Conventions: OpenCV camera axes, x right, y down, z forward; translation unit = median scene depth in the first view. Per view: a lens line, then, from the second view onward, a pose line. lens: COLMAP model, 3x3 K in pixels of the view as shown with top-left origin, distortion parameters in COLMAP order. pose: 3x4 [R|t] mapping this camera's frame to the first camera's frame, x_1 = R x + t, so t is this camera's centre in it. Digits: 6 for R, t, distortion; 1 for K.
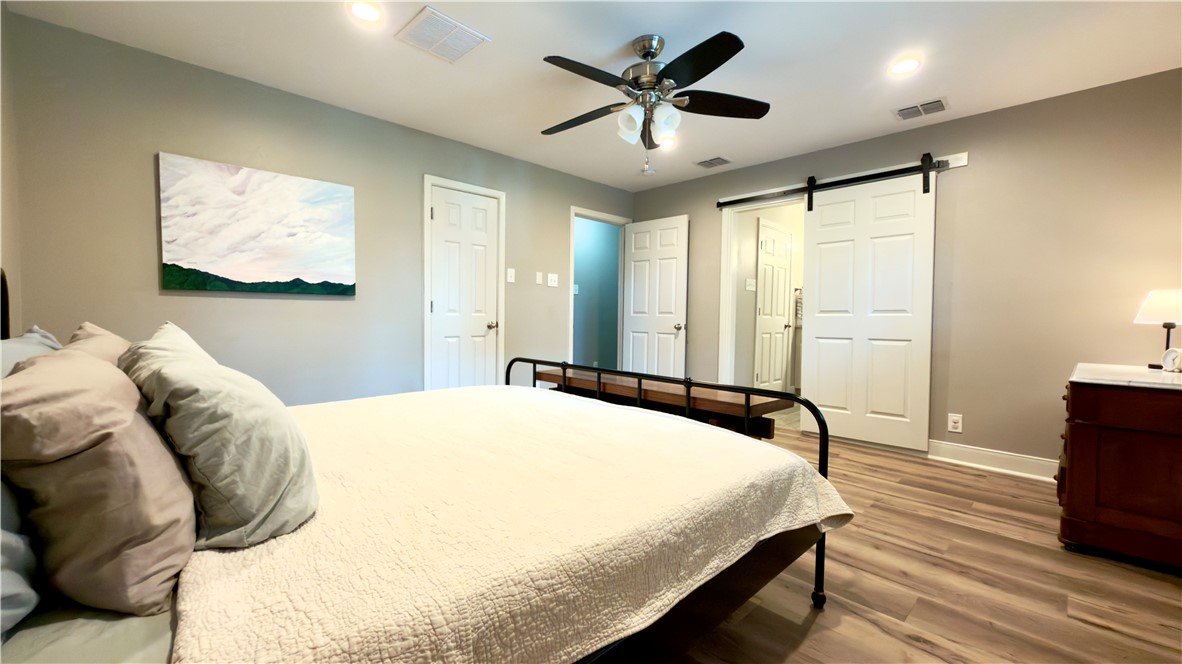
lens RADIAL K [[474.9, 0, 591.3], [0, 474.9, 336.6], [0, 0, 1]] dist [0.001765, -0.000306]
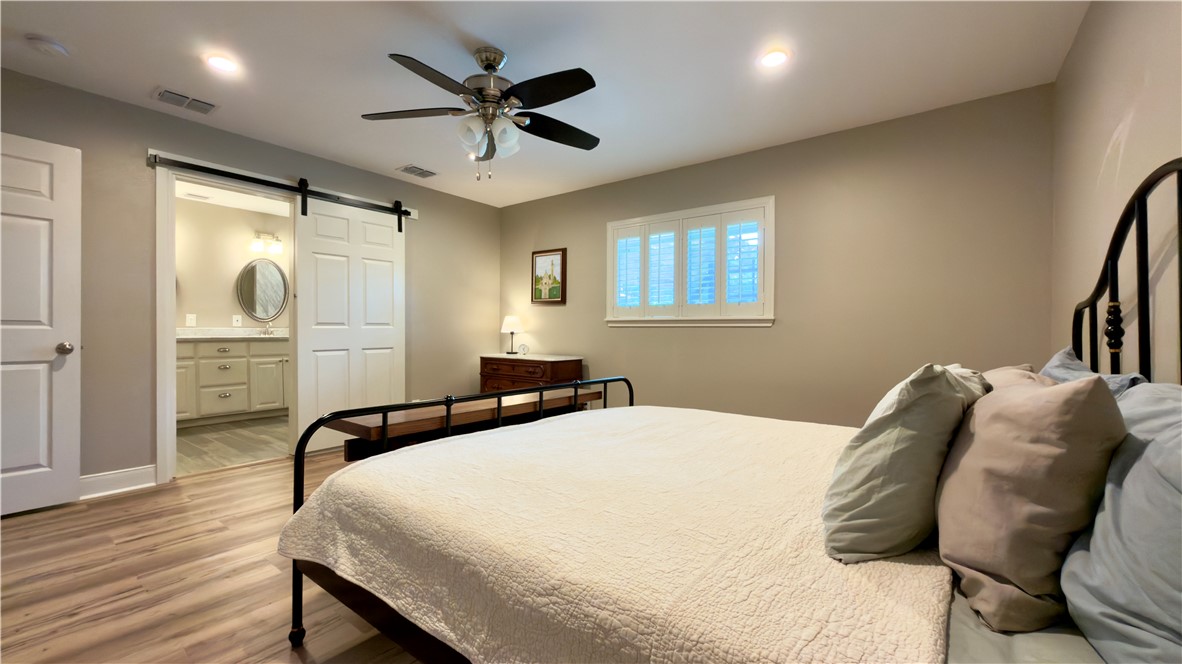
lens RADIAL K [[474.9, 0, 595.1], [0, 474.9, 332.0], [0, 0, 1]] dist [0.001765, -0.000306]
pose [[-0.154064, -0.016054, 0.987930, -0.724359], [0.035296, 0.999140, 0.021741, -0.048492], [-0.987430, 0.038219, -0.153365, 0.777488]]
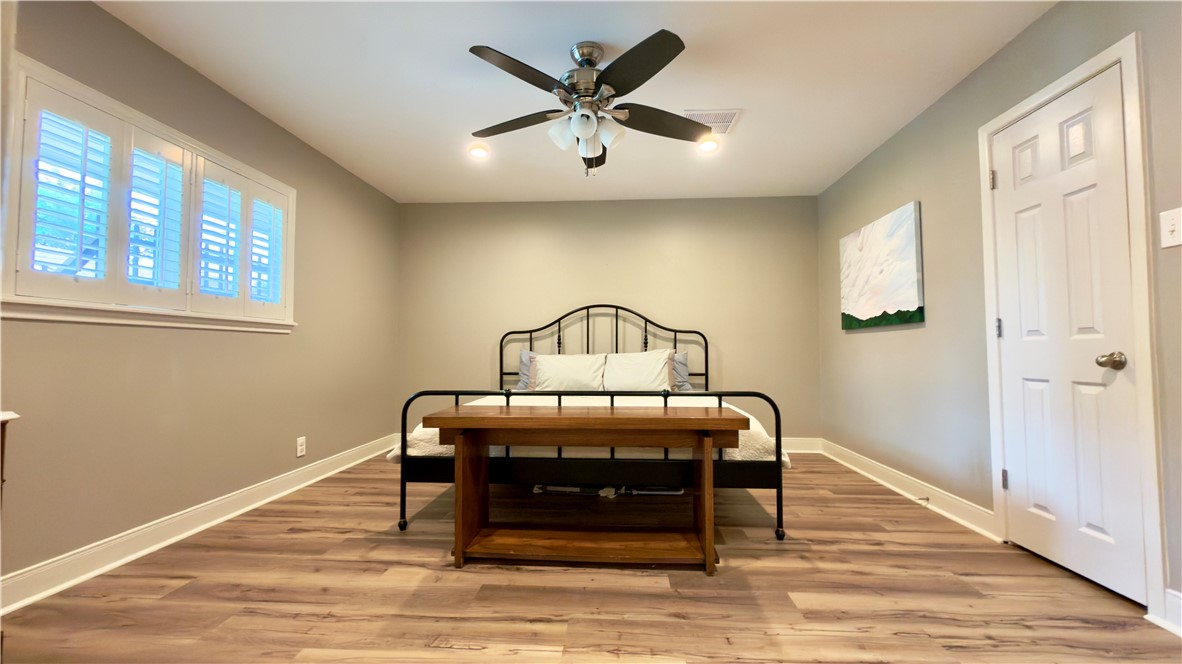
lens RADIAL K [[474.9, 0, 590.1], [0, 474.9, 332.6], [0, 0, 1]] dist [0.001765, -0.000306]
pose [[-0.742304, -0.040594, -0.668833, 0.595274], [-0.039953, 0.999069, -0.016296, -0.032170], [0.668871, 0.014626, -0.743234, 1.396150]]
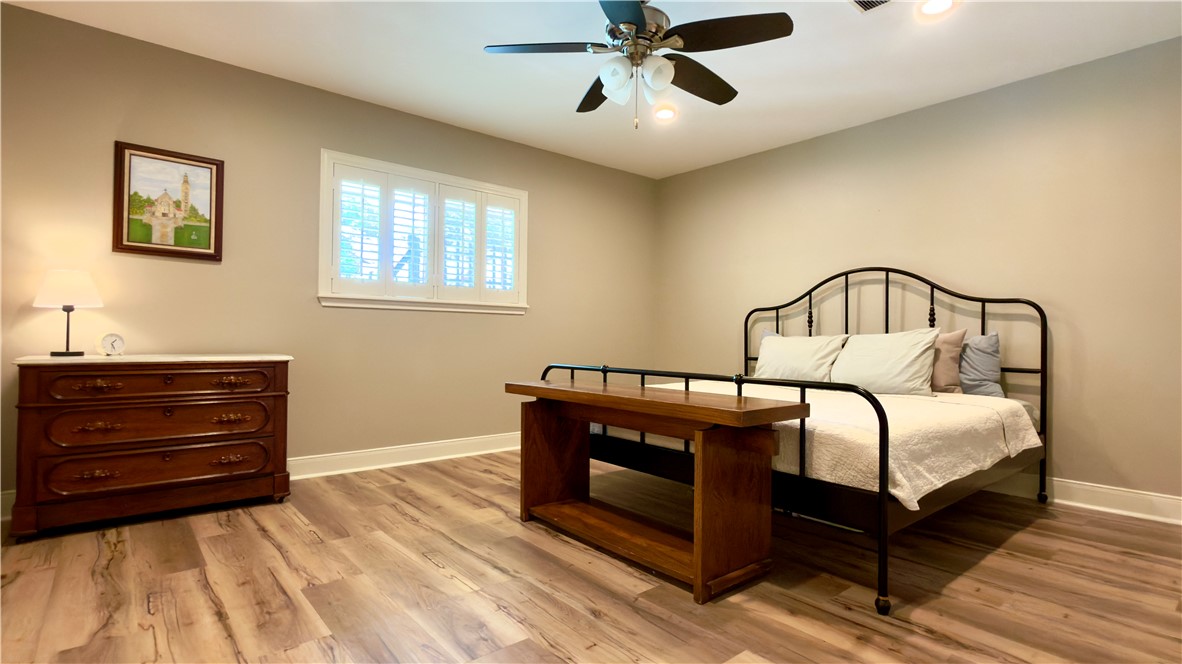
lens RADIAL K [[567.2, 0, 589.9], [0, 567.2, 333.5], [0, 0, 1]] dist [0.003282, 0.001095]
pose [[-0.997000, -0.025065, 0.073236, 0.096544], [-0.022368, 0.999049, 0.037419, -0.031095], [-0.074105, 0.035668, -0.996612, 1.647268]]
